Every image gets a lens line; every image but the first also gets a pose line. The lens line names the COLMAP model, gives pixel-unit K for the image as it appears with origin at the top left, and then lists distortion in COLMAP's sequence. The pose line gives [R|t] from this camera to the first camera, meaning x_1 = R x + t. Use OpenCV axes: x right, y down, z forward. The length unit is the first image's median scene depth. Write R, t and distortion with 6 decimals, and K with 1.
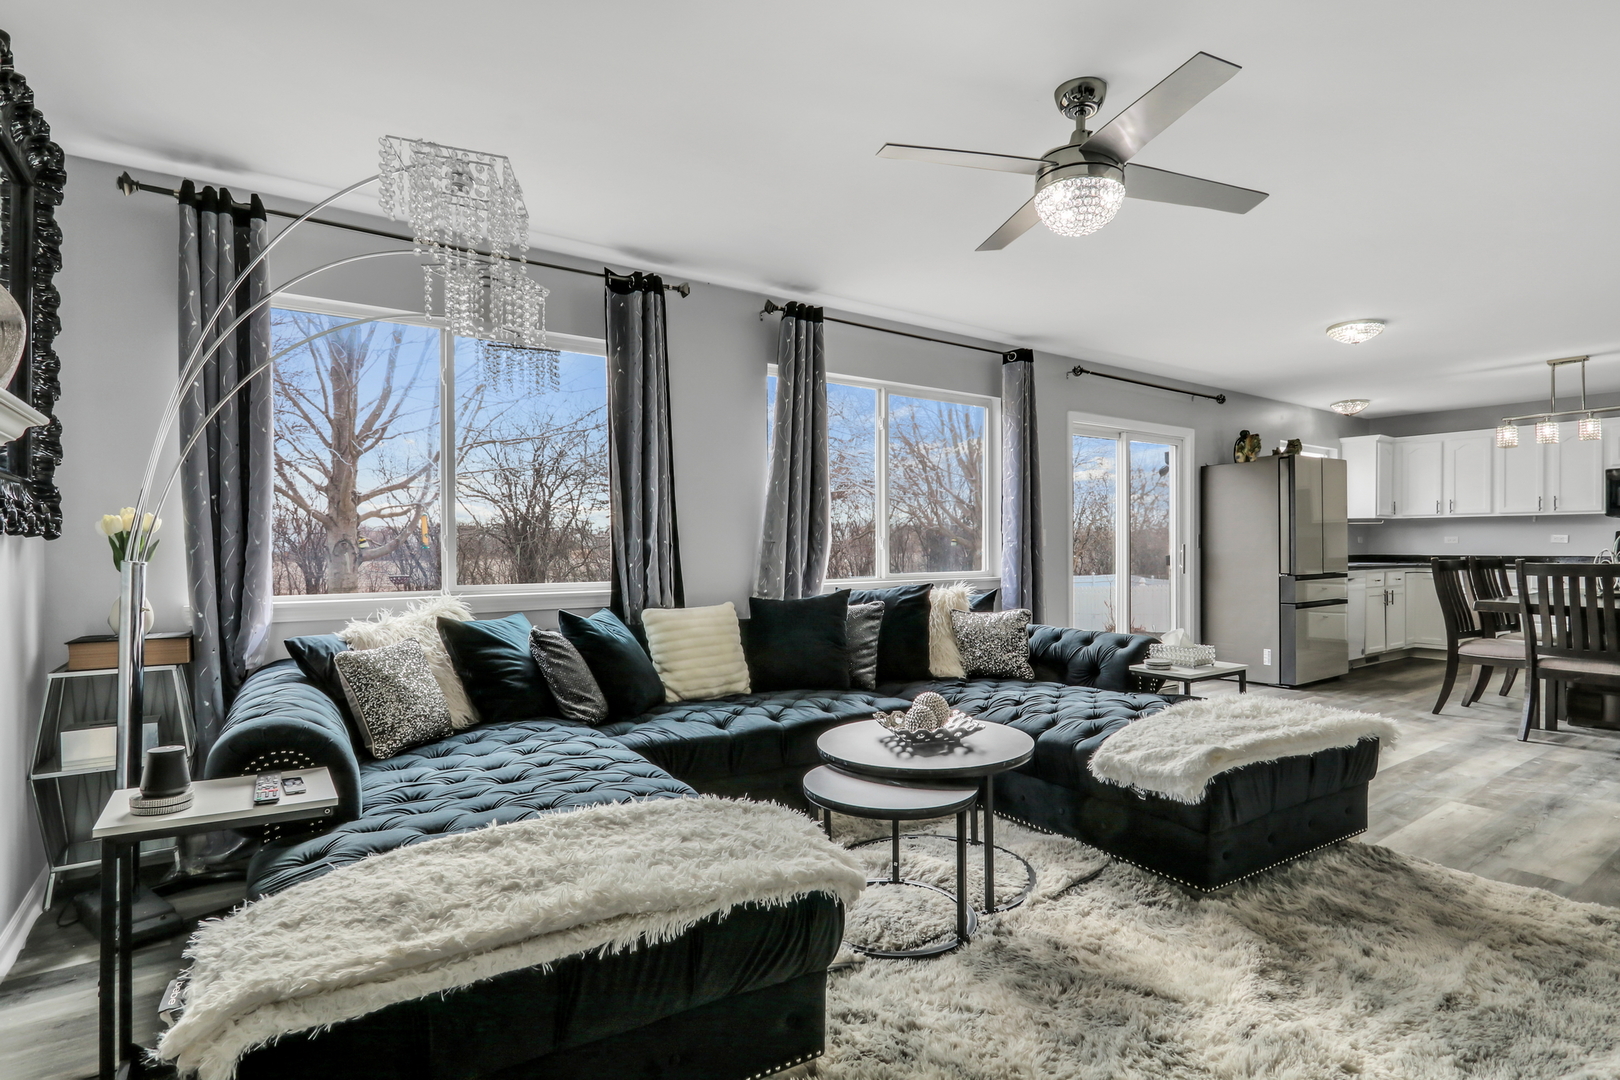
lens RADIAL K [[821.7, 0, 803.0], [0, 821.7, 542.9], [0, 0, 1]] dist [-0.019051, 0.003034]
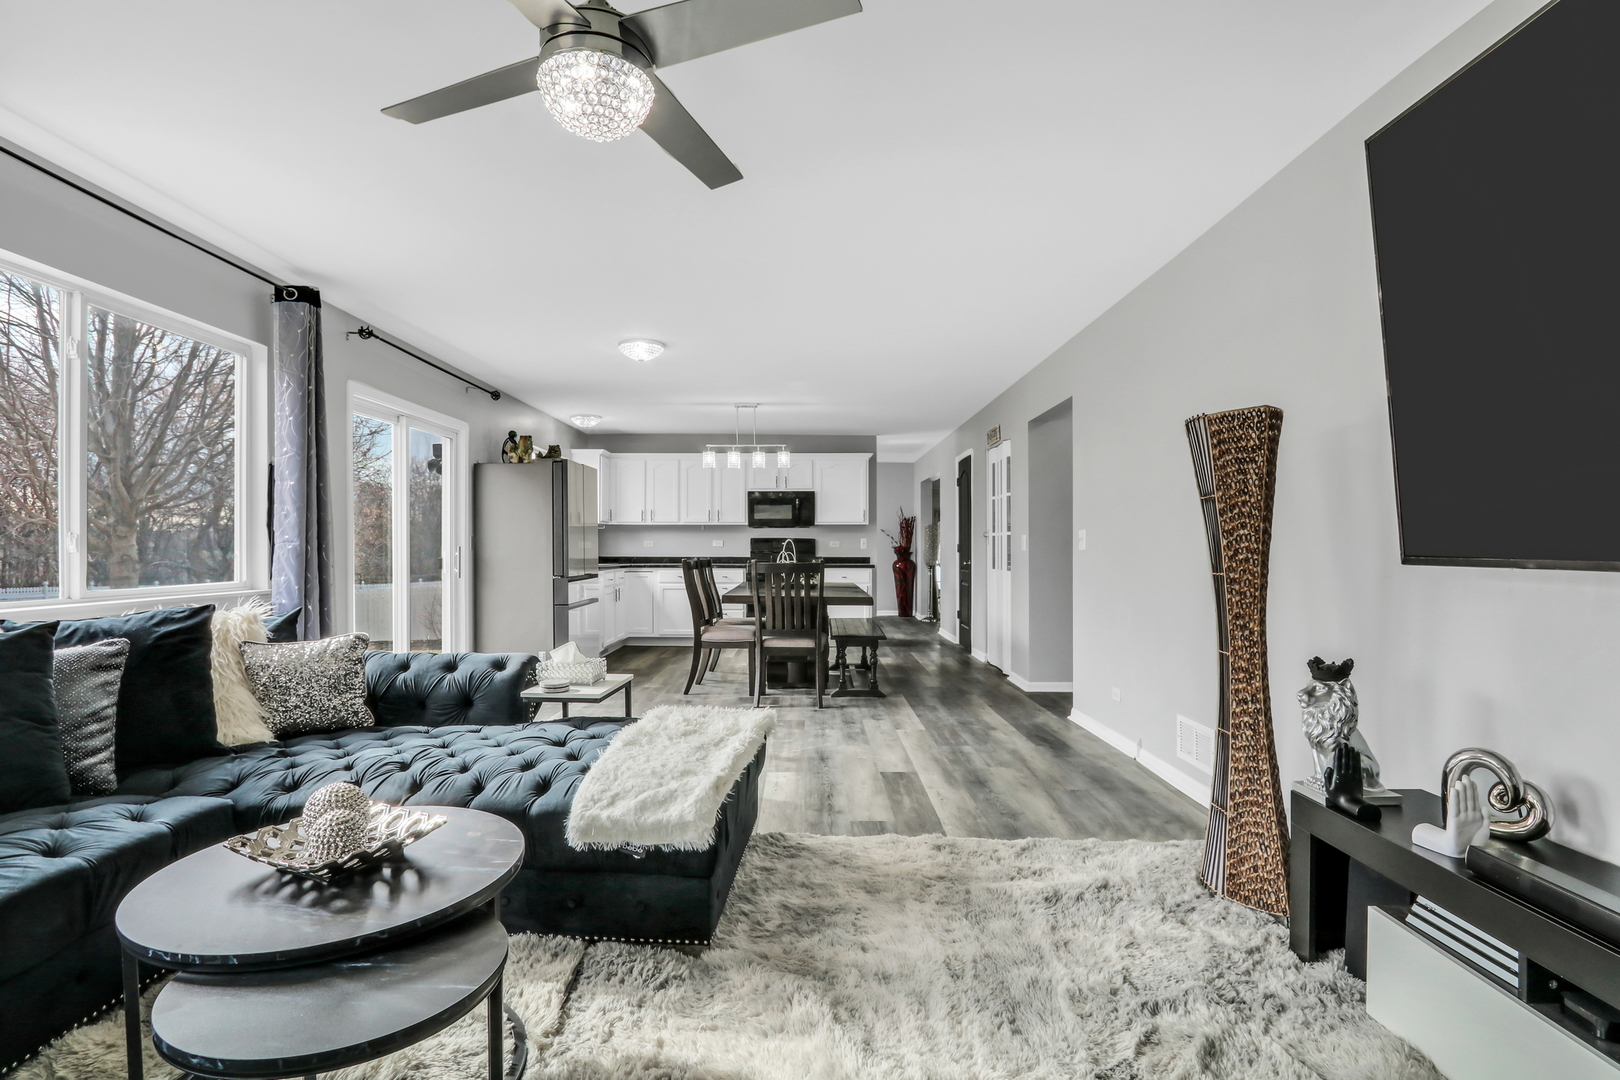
lens RADIAL K [[821.7, 0, 806.4], [0, 821.7, 543.0], [0, 0, 1]] dist [-0.019051, 0.003034]
pose [[0.581518, 0.007524, 0.813499, -0.097392], [-0.004980, 0.999971, -0.005689, 0.001968], [-0.813518, -0.000743, 0.581539, 0.246997]]
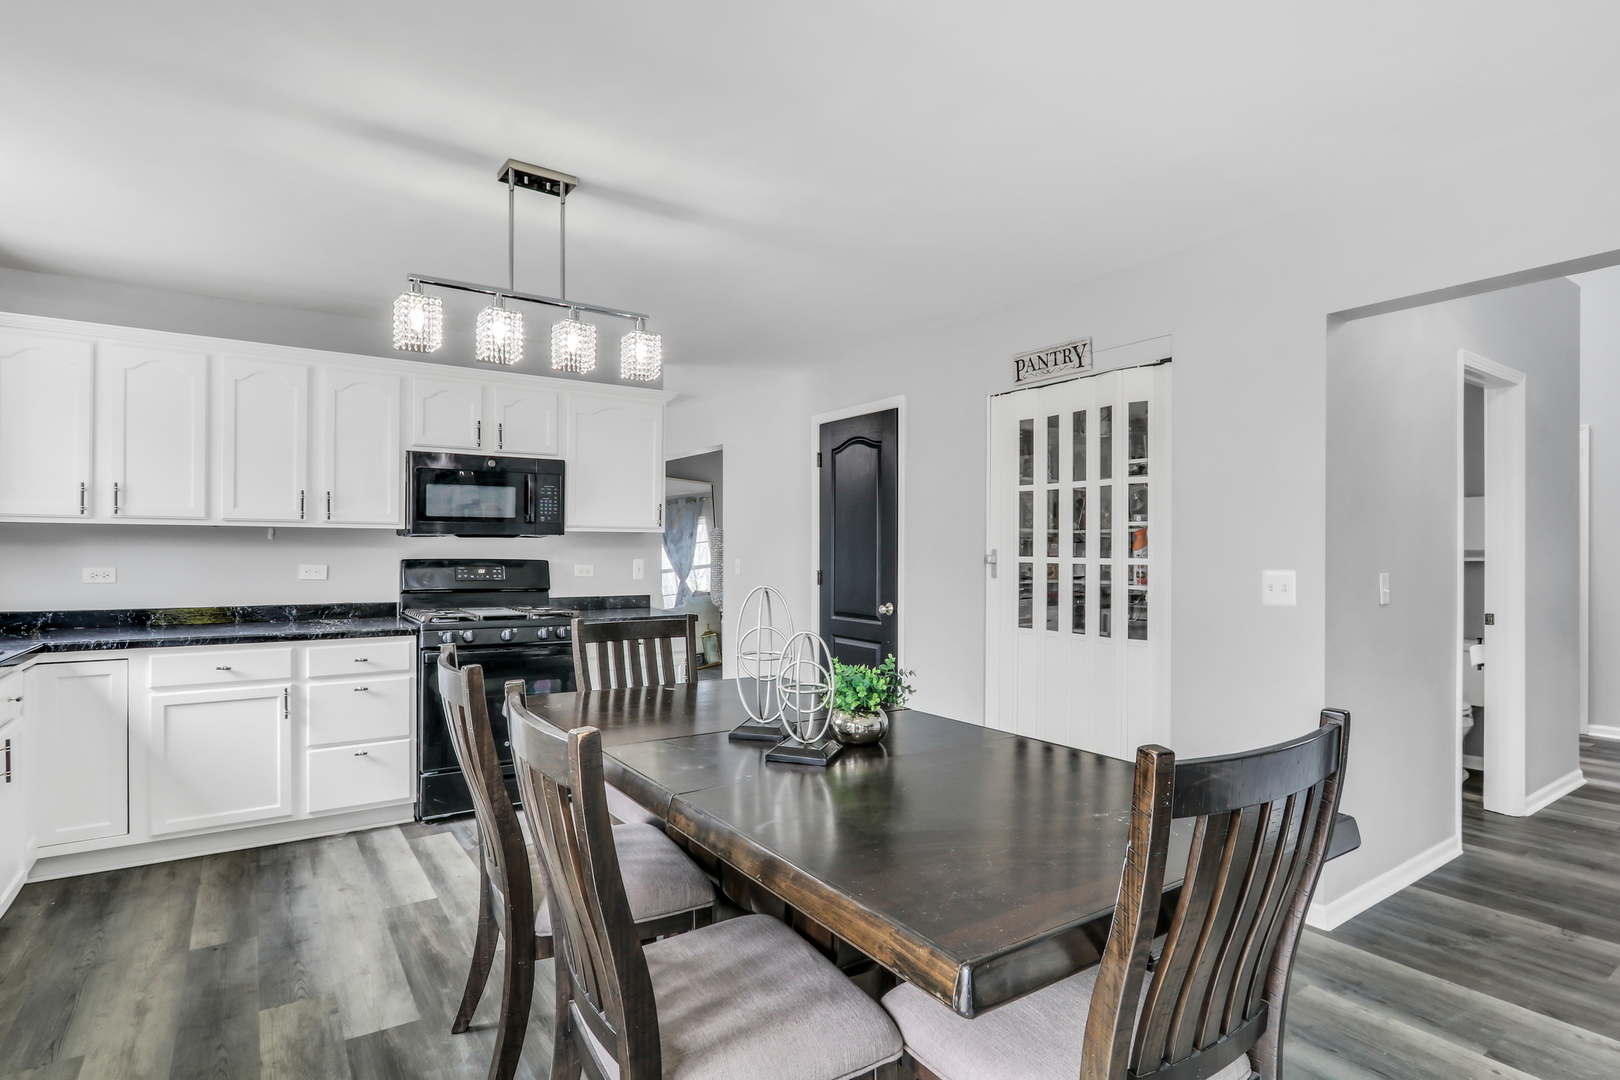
lens RADIAL K [[821.7, 0, 807.3], [0, 821.7, 545.0], [0, 0, 1]] dist [-0.019051, 0.003034]
pose [[0.003462, 0.013810, 0.999899, 0.782389], [-0.007366, 0.999878, -0.013784, -0.034891], [-0.999967, -0.007317, 0.003563, 1.331963]]
